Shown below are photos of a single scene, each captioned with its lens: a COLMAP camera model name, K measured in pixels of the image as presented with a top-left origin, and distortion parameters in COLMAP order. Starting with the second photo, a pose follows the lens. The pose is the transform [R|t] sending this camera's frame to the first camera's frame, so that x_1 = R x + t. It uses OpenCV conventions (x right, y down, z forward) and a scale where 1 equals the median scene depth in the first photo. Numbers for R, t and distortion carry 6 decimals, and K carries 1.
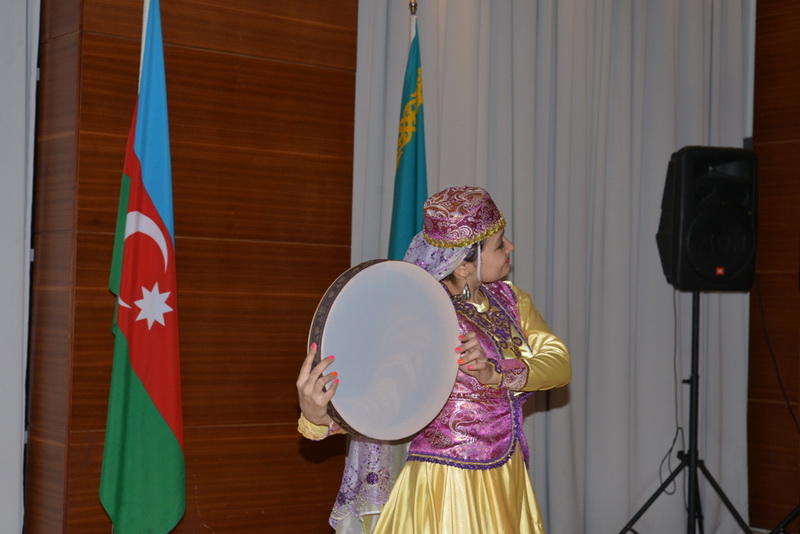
lens RADIAL K [[1460.1, 0, 395.6], [0, 1460.1, 273.2], [0, 0, 1]] dist [-0.006303, 0.000000]
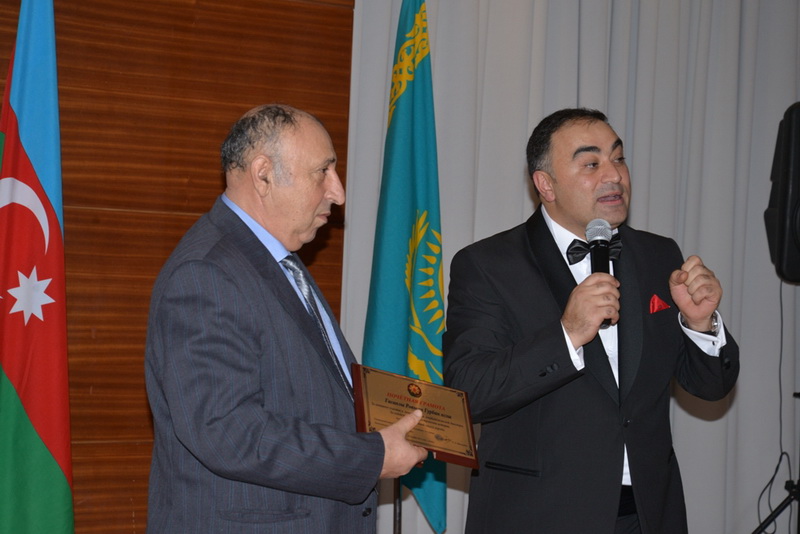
lens RADIAL K [[1538.2, 0, 410.3], [0, 1538.2, 281.1], [0, 0, 1]] dist [0.010438, 0.000000]
pose [[0.989084, 0.017210, -0.146343, 0.138899], [-0.013864, 0.999619, 0.023848, -0.007298], [0.146698, -0.021559, 0.988946, 0.164927]]
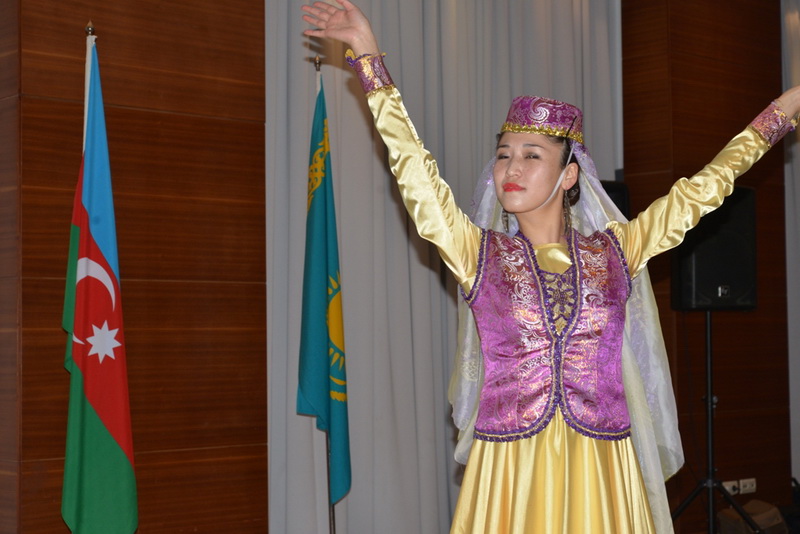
lens RADIAL K [[1564.2, 0, 401.7], [0, 1564.2, 267.2], [0, 0, 1]] dist [0.014085, 0.000000]
pose [[0.994648, -0.033236, 0.097827, -0.046284], [0.035838, 0.999046, -0.024957, 0.002962], [-0.096904, 0.028329, 0.994890, -0.180778]]
